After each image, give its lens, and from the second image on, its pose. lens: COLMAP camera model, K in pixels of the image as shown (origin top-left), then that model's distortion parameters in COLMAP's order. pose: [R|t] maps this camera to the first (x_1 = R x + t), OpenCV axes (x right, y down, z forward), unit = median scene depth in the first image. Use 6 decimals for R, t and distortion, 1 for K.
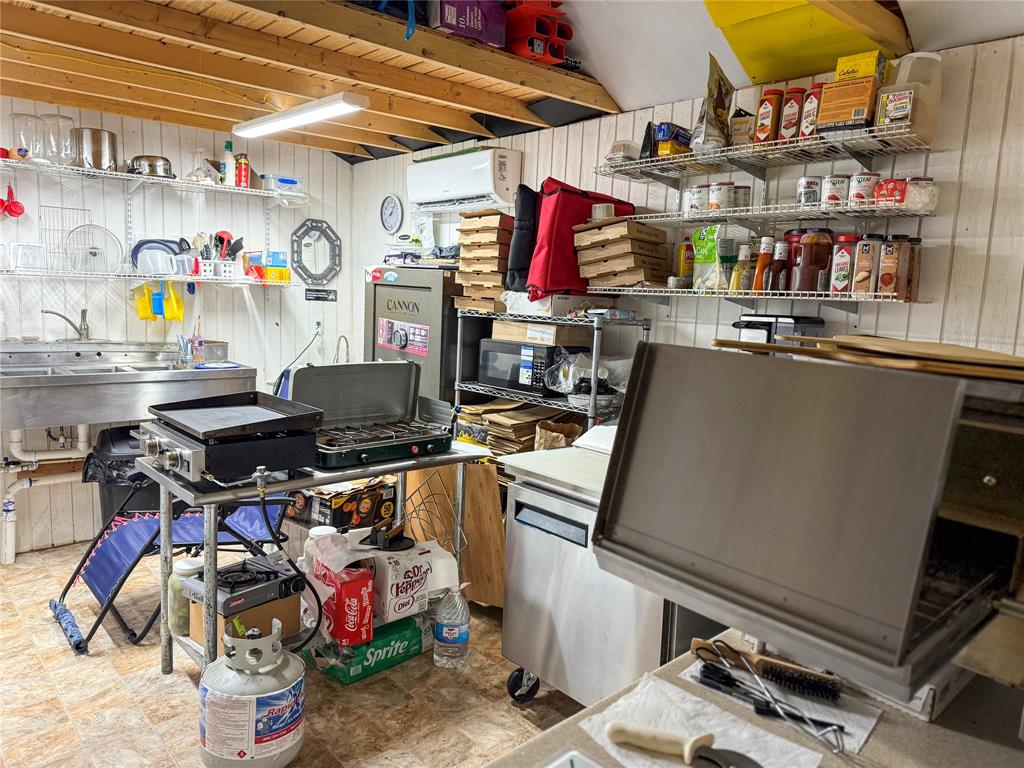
lens RADIAL K [[735.0, 0, 512.0], [0, 735.0, 384.0], [0, 0, 1]] dist [0.046812, -0.065063]
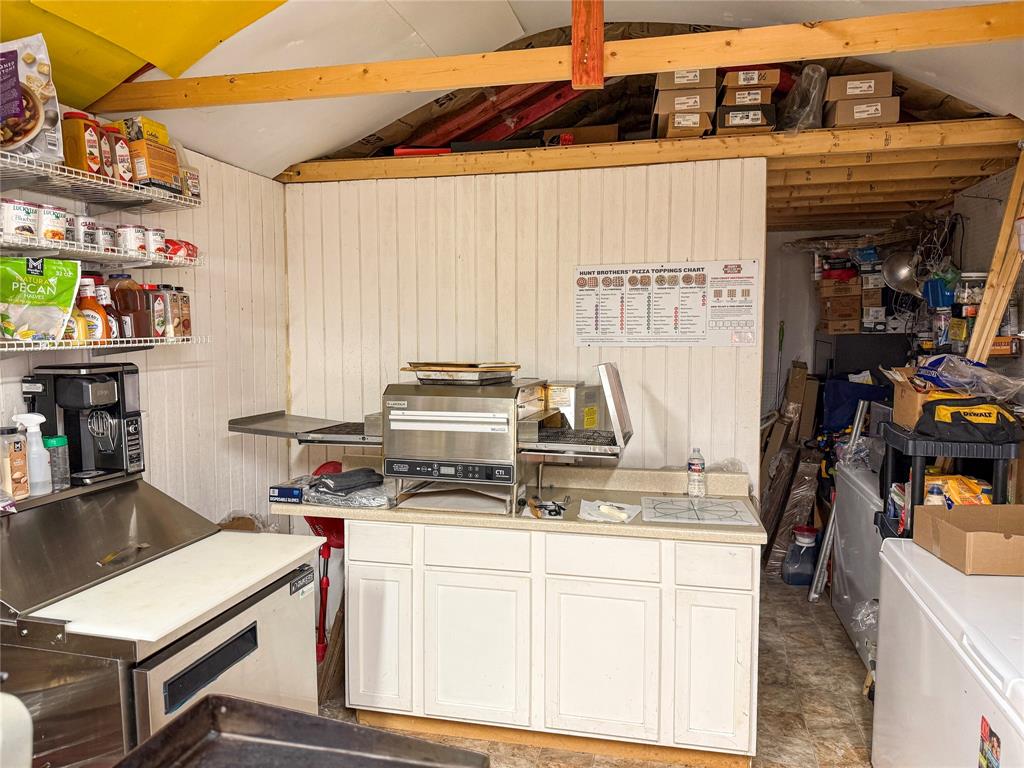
lens RADIAL K [[723.1, 0, 506.2], [0, 723.1, 387.5], [0, 0, 1]] dist [0.063495, -0.065970]
pose [[-0.560022, -0.099343, 0.822500, -0.683861], [0.099627, 0.977505, 0.185899, -0.197092], [-0.822466, 0.186051, -0.537527, 1.136610]]
